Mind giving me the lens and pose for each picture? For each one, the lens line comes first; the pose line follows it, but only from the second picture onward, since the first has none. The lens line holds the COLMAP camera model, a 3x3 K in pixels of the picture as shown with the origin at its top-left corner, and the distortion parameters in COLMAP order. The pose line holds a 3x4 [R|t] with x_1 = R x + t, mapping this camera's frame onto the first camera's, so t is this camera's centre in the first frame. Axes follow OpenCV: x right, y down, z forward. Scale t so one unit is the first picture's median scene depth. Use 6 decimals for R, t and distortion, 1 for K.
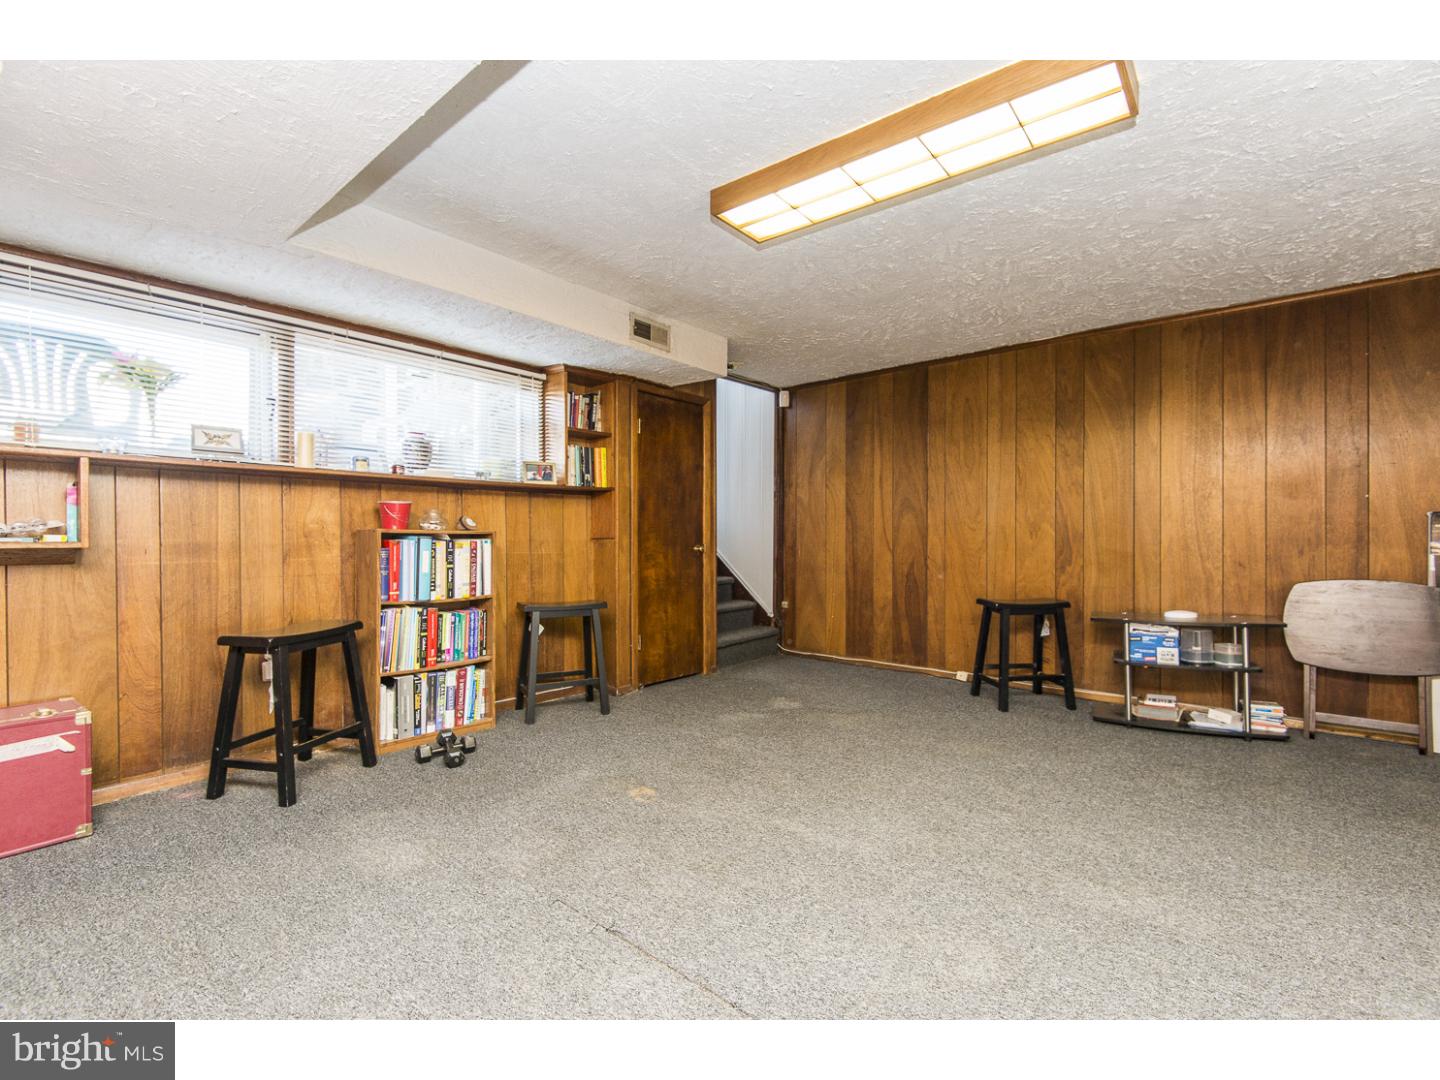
lens RADIAL K [[660.6, 0, 722.5], [0, 660.6, 540.4], [0, 0, 1]] dist [0.038238, -0.023633]
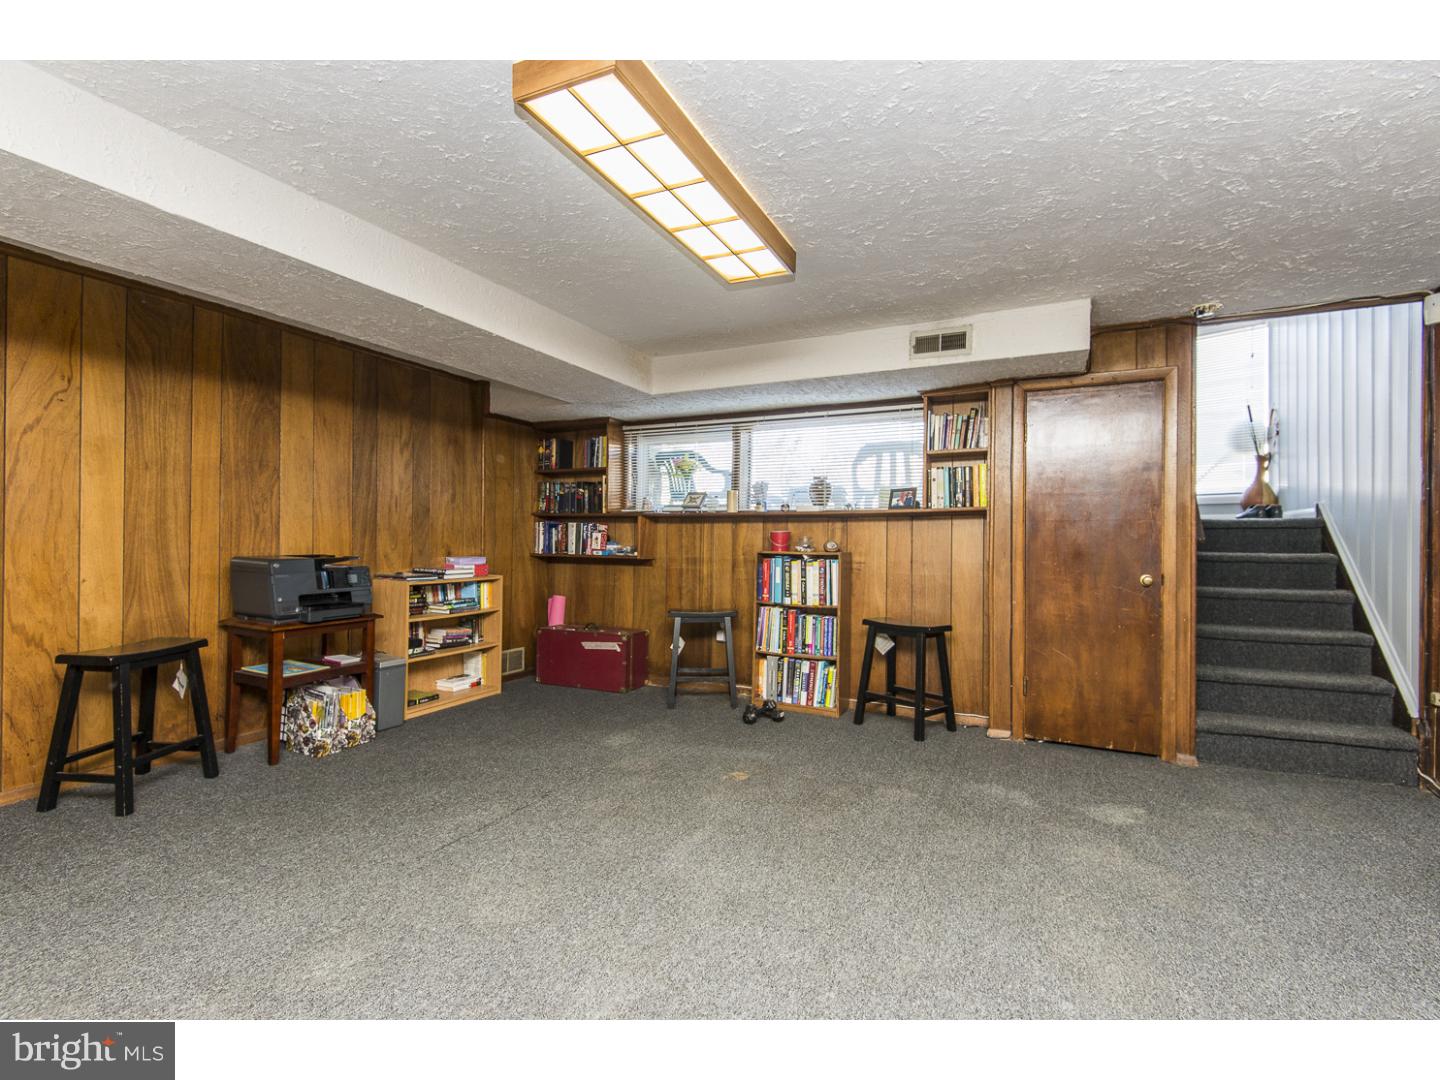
lens RADIAL K [[660.6, 0, 722.5], [0, 660.6, 540.4], [0, 0, 1]] dist [0.038238, -0.023633]
pose [[0.239810, -0.003928, -0.970812, 0.799068], [-0.019275, 0.999775, -0.008807, -0.023108], [0.970628, 0.020825, 0.239681, 0.531492]]
